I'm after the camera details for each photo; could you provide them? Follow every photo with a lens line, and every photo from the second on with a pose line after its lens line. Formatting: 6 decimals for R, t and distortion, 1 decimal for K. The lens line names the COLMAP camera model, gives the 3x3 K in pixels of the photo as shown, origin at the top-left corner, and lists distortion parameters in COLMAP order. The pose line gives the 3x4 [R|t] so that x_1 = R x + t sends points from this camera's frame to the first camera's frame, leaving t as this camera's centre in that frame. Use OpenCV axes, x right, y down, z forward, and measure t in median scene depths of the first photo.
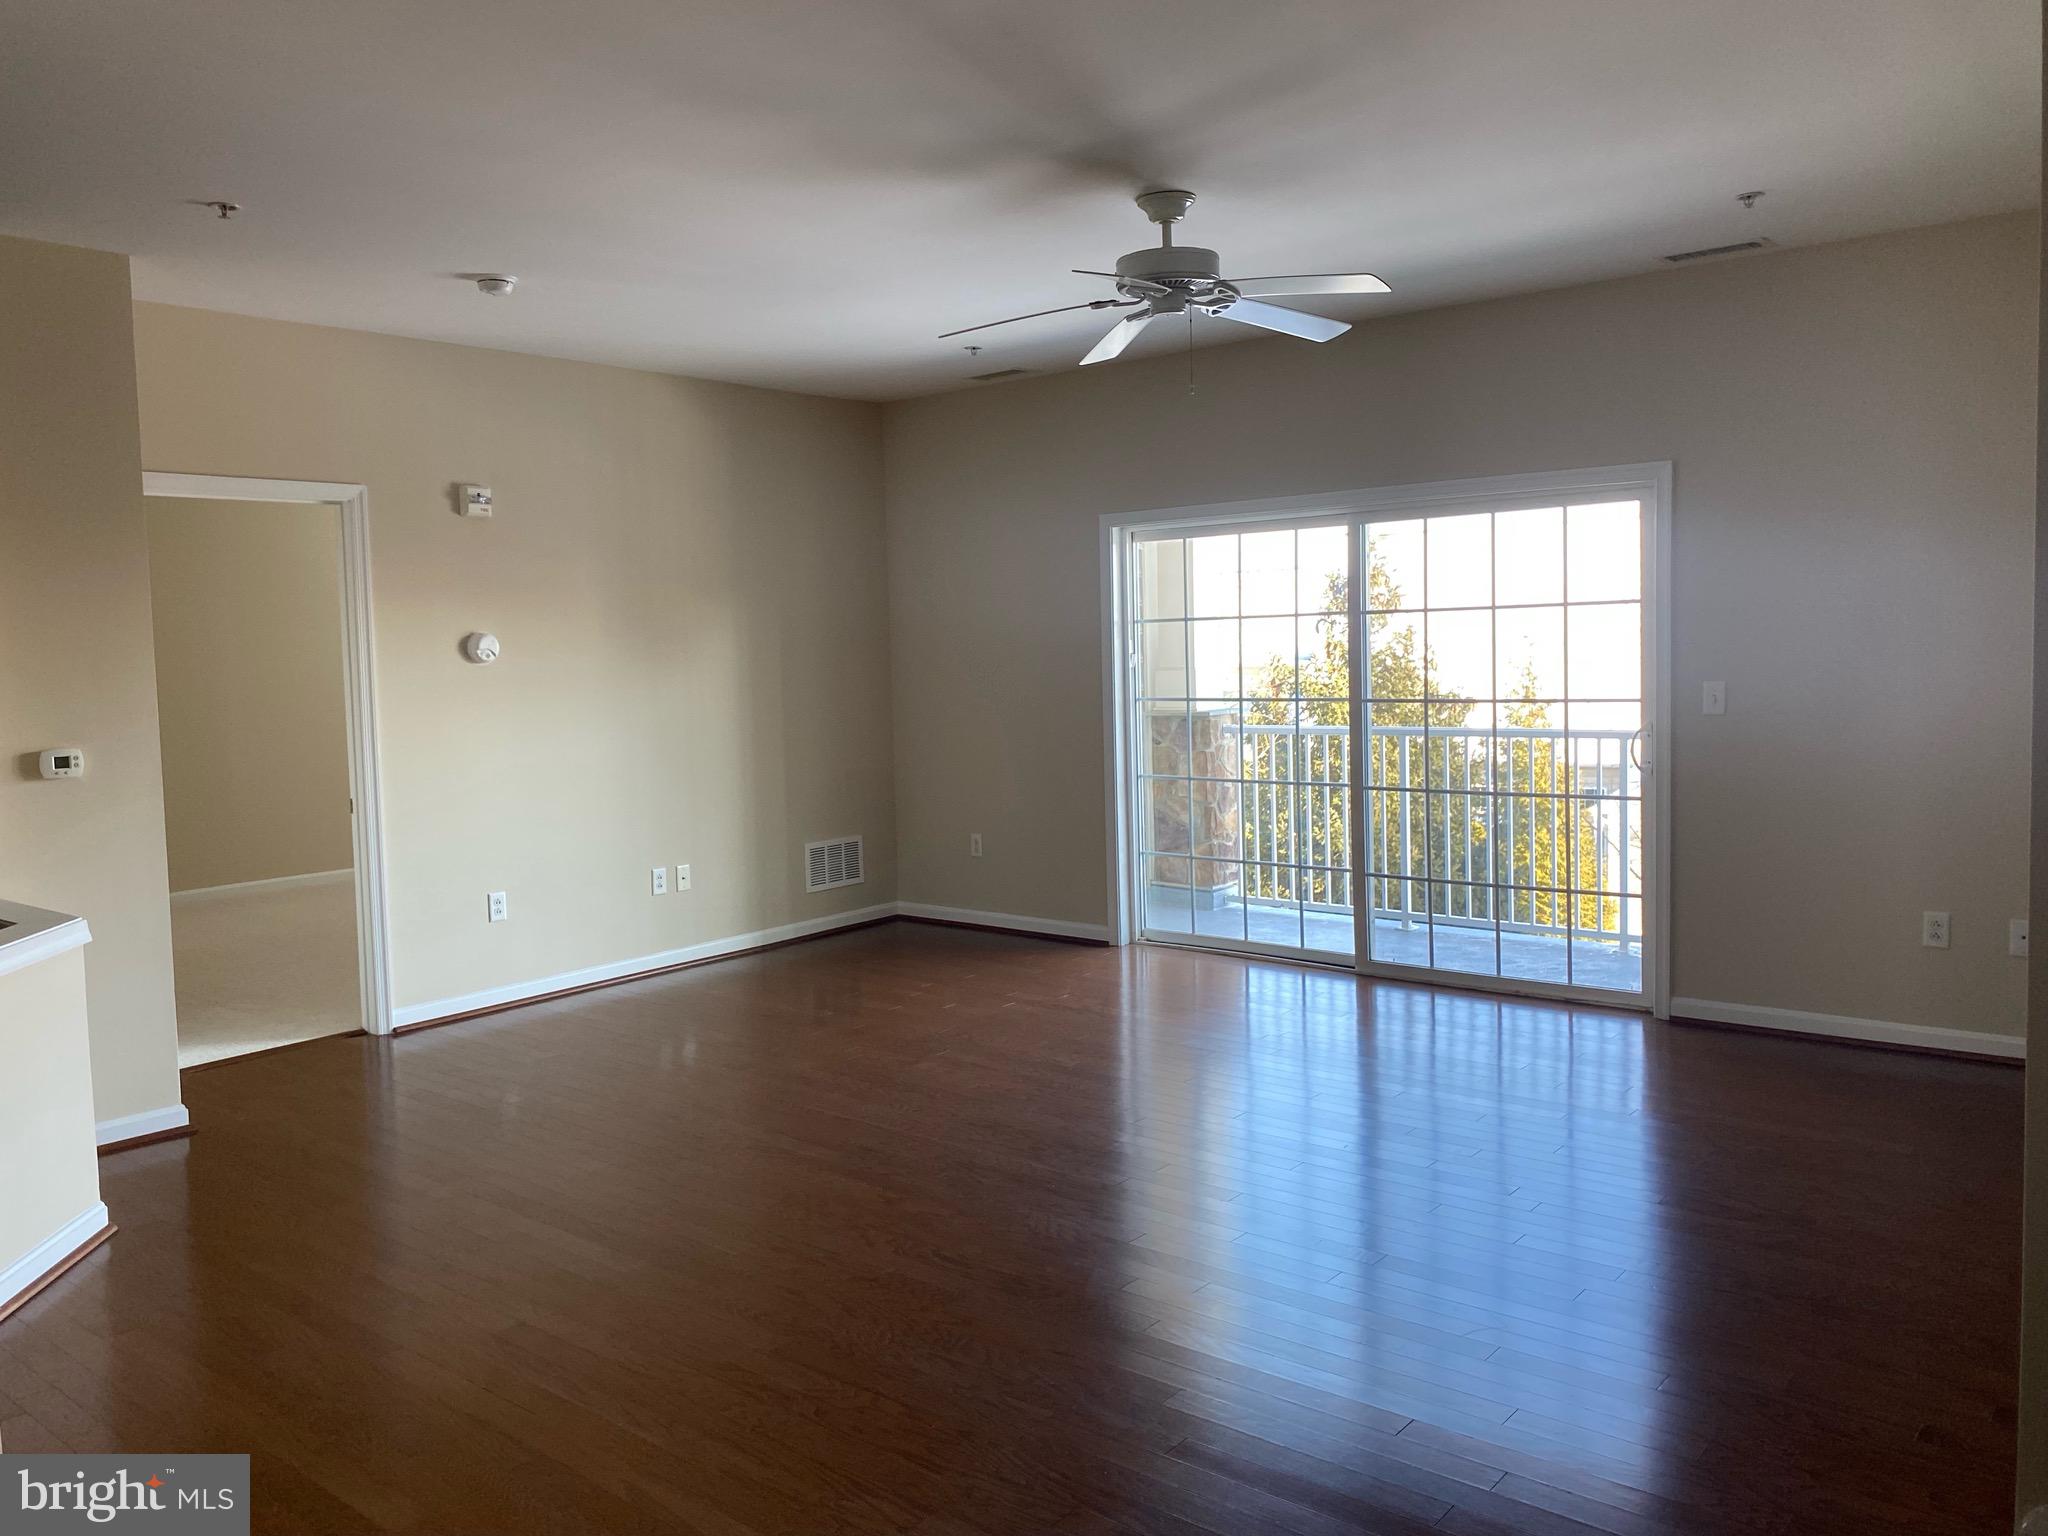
lens RADIAL K [[1595.8, 0, 1006.8], [0, 1595.8, 724.5], [0, 0, 1]] dist [0.055797, -0.003581]
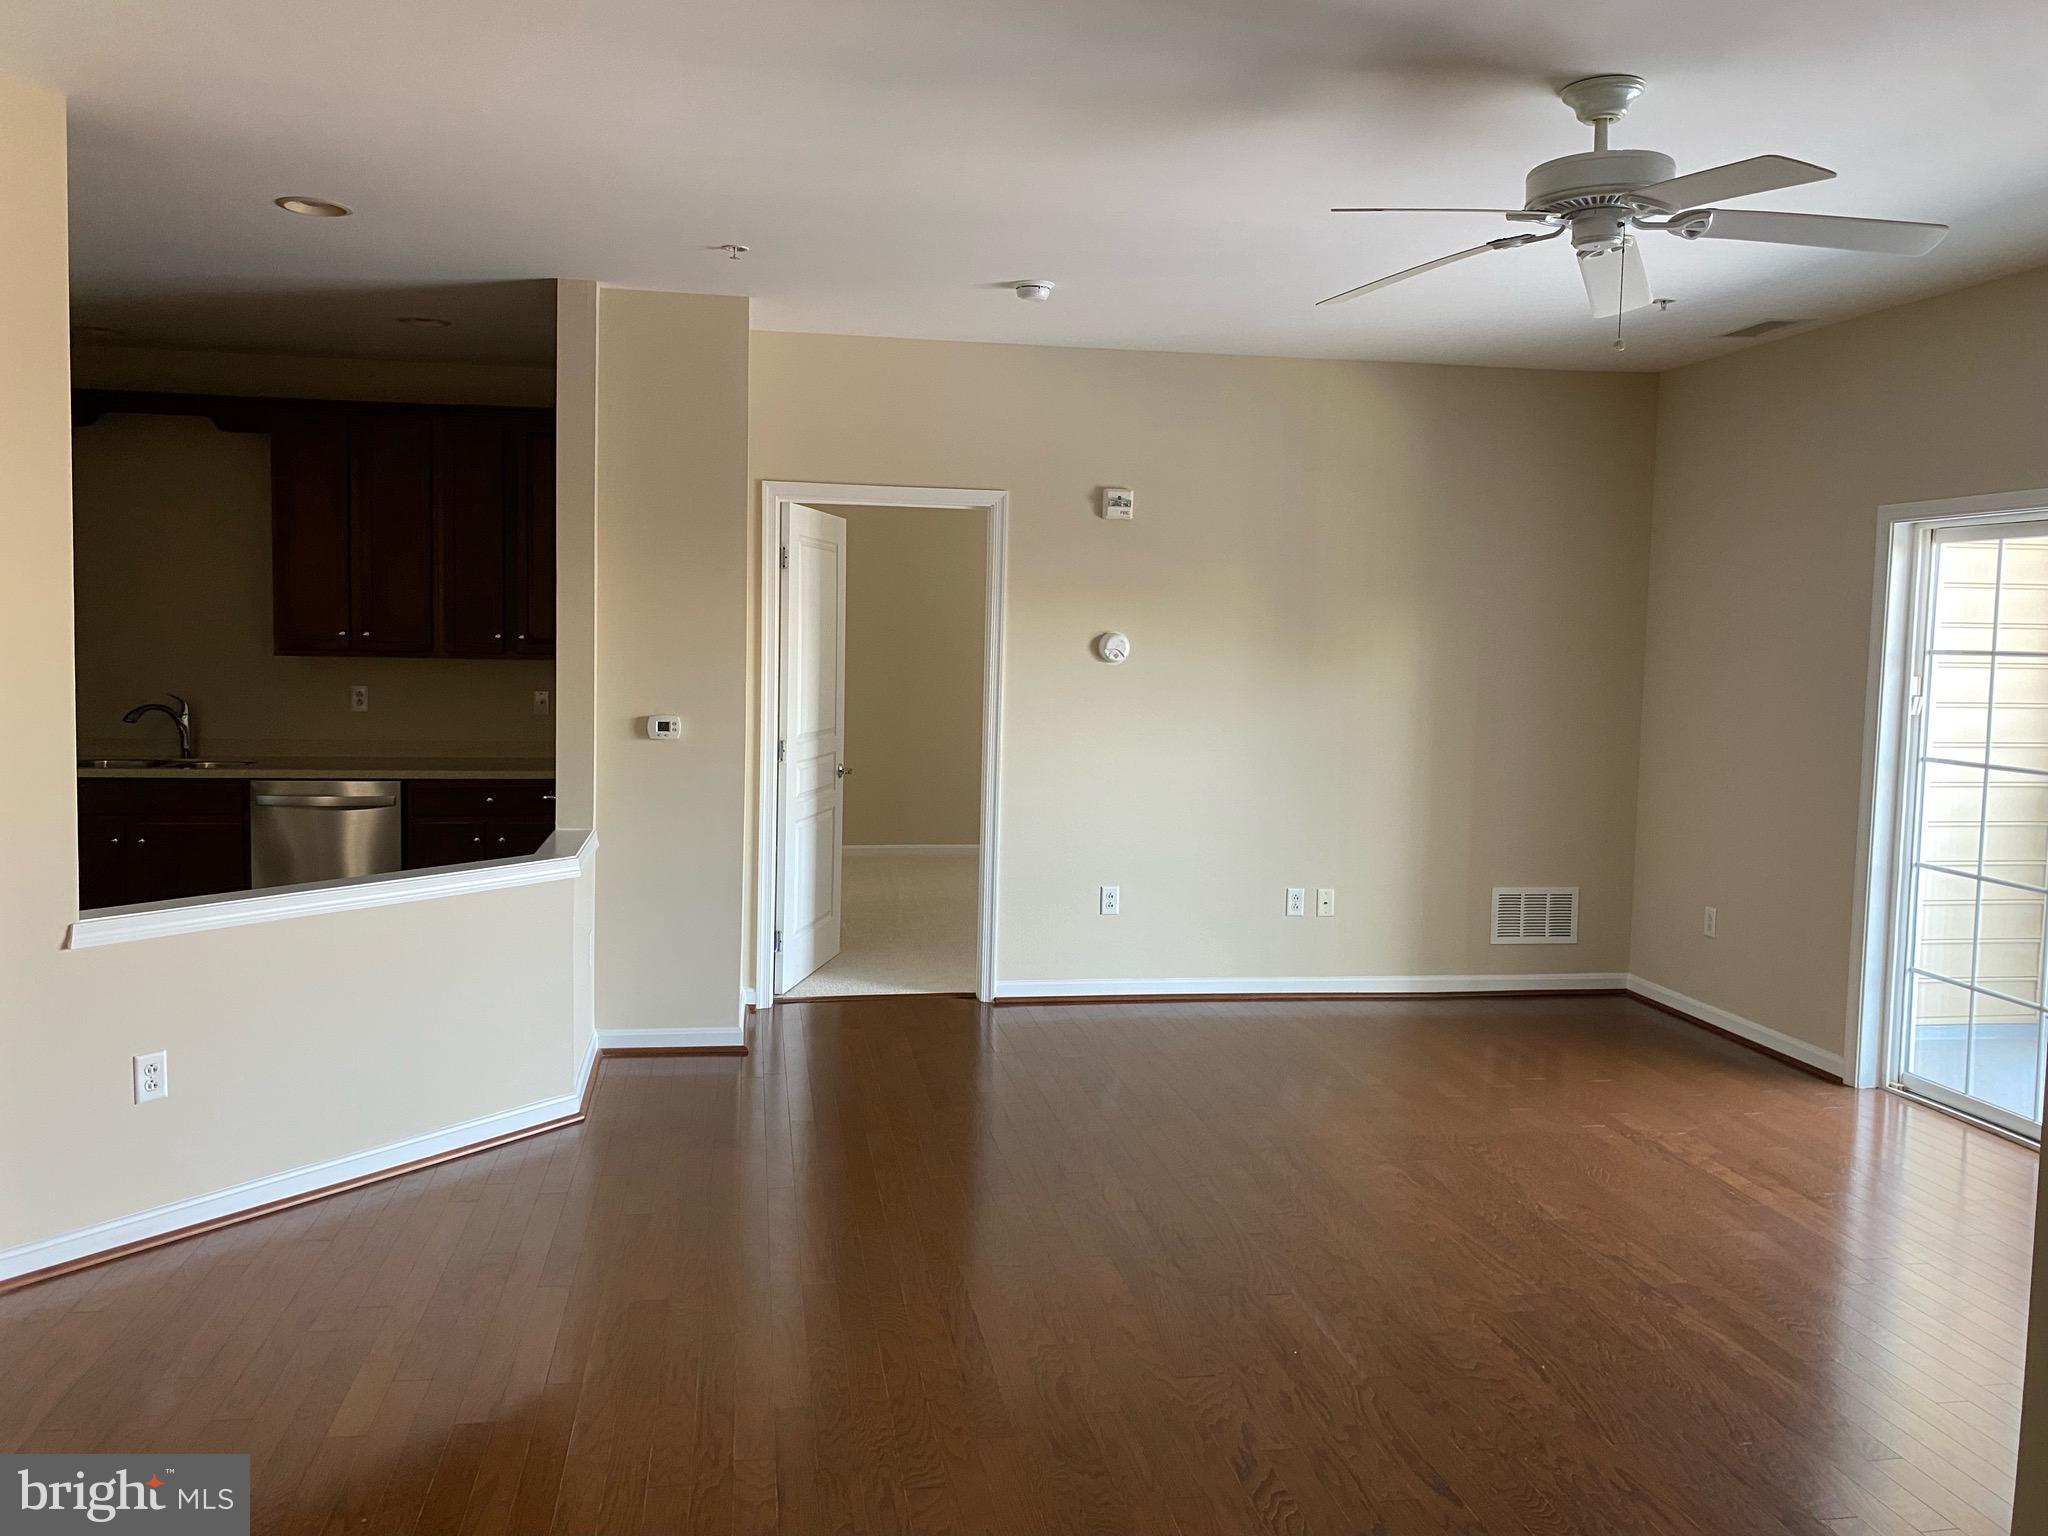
lens RADIAL K [[1595.8, 0, 1006.8], [0, 1595.8, 724.5], [0, 0, 1]] dist [0.055797, -0.003581]
pose [[0.745091, 0.081371, -0.661980, 0.284852], [-0.077066, 0.996385, 0.035734, -0.028513], [0.662495, 0.024391, 0.748669, 0.185540]]
